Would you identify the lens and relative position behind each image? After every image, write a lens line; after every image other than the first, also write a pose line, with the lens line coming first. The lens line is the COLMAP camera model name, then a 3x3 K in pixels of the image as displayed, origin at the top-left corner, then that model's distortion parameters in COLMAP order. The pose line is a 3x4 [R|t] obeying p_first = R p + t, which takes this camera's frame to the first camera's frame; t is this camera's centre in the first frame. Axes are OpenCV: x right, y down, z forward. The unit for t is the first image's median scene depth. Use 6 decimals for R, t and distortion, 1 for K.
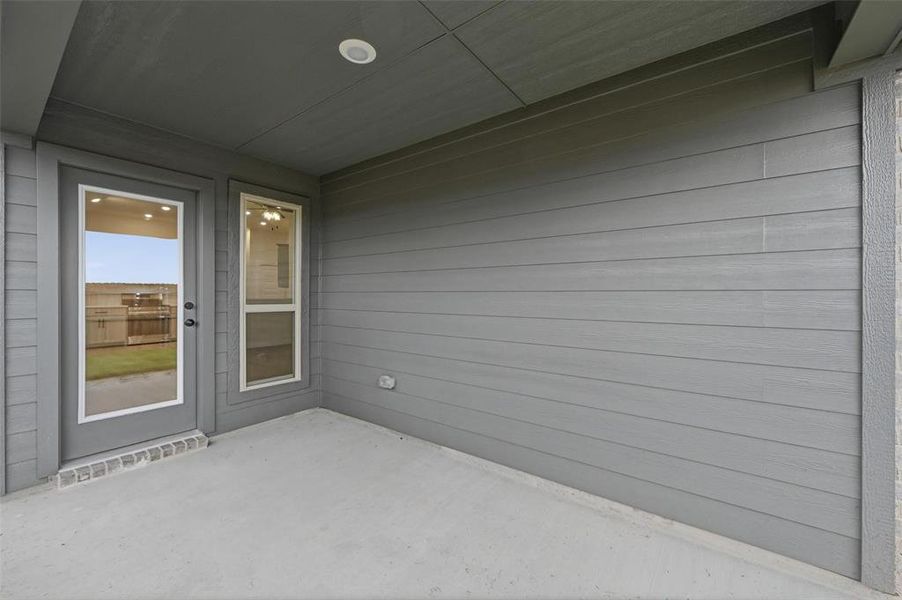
lens RADIAL K [[353.5, 0, 451.0], [0, 353.5, 300.0], [0, 0, 1]] dist [-0.000354, 0.000156]
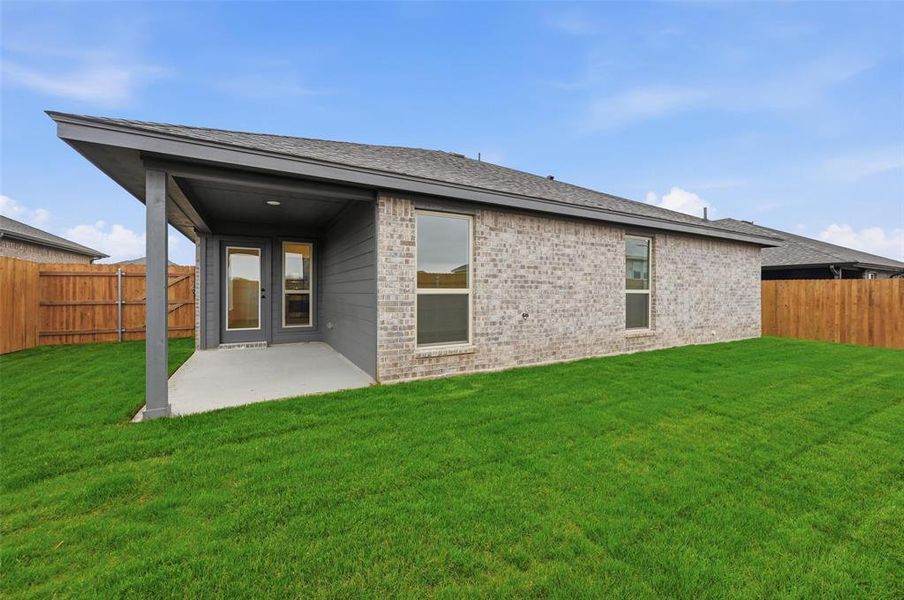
lens RADIAL K [[354.3, 0, 452.0], [0, 354.3, 300.0], [0, 0, 1]] dist [-0.000354, 0.000156]
pose [[0.914156, 0.008858, -0.405266, 1.446946], [-0.007143, 0.999958, 0.005744, 0.062051], [0.405300, -0.002355, 0.914181, -0.709275]]
